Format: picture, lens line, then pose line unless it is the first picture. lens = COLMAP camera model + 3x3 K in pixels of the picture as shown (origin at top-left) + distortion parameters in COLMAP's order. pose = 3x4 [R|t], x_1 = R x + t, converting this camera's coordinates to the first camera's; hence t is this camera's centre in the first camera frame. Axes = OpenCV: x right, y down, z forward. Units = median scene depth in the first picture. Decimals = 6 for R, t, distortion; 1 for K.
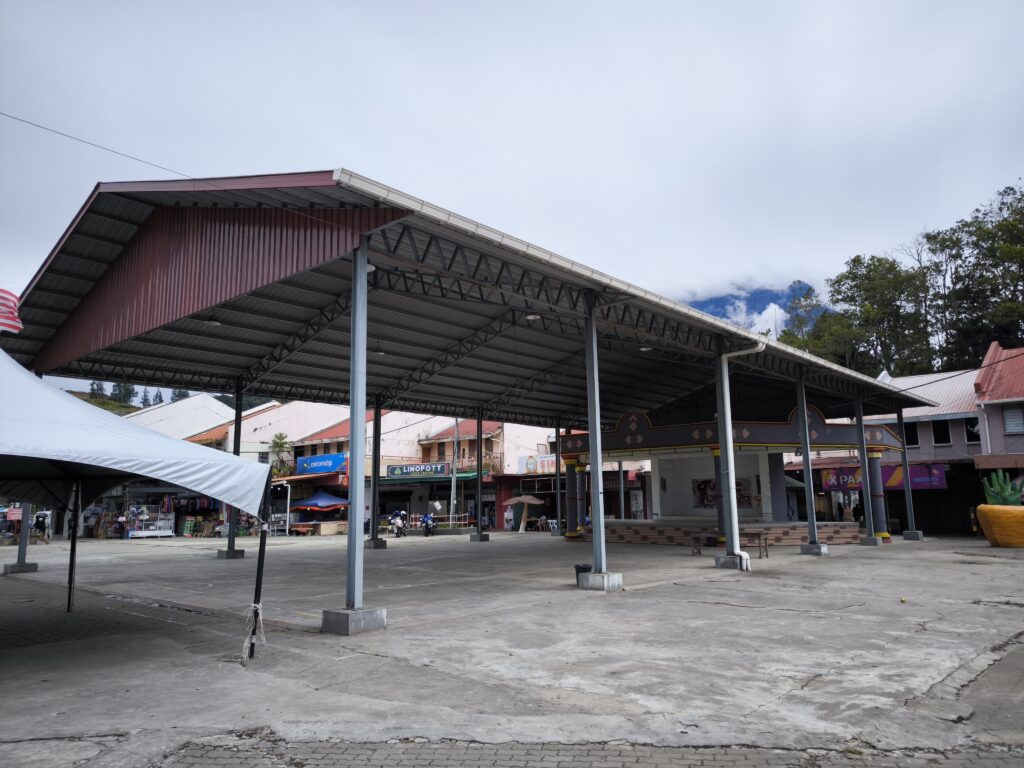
lens RADIAL K [[708.1, 0, 504.8], [0, 708.1, 387.4], [0, 0, 1]] dist [0.043660, -0.001991]
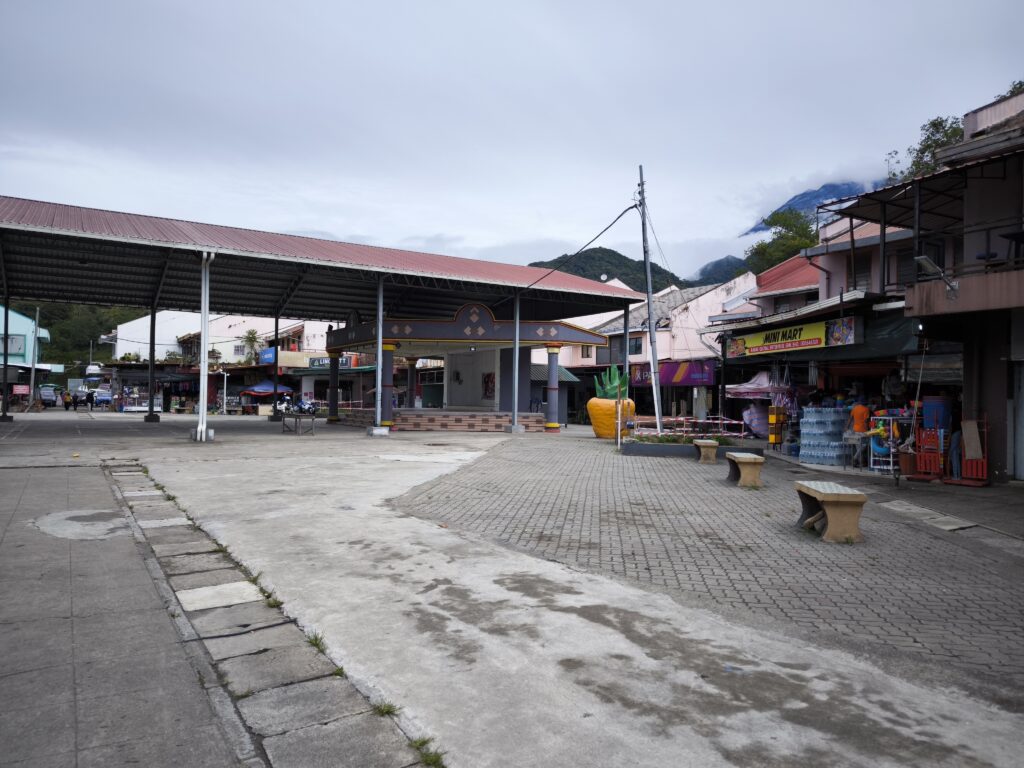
lens RADIAL K [[708.1, 0, 504.8], [0, 708.1, 387.4], [0, 0, 1]] dist [0.043660, -0.001991]
pose [[0.957840, 0.022649, -0.286408, 0.471438], [0.019452, 0.989488, 0.143303, -0.001277], [0.286643, -0.142832, 0.947330, -0.005170]]
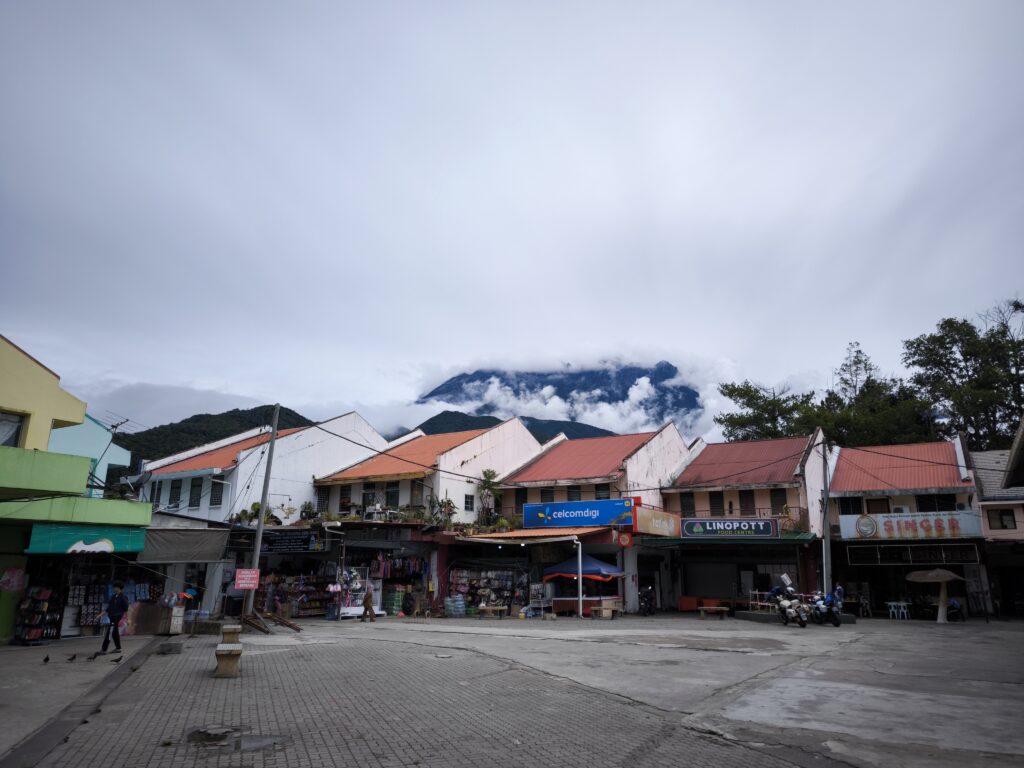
lens RADIAL K [[708.1, 0, 504.8], [0, 708.1, 387.4], [0, 0, 1]] dist [0.043660, -0.001991]
pose [[0.983035, 0.064826, 0.171581, -0.482177], [-0.049348, 0.994444, -0.092986, 0.052648], [-0.176656, 0.082941, 0.980772, 0.309756]]
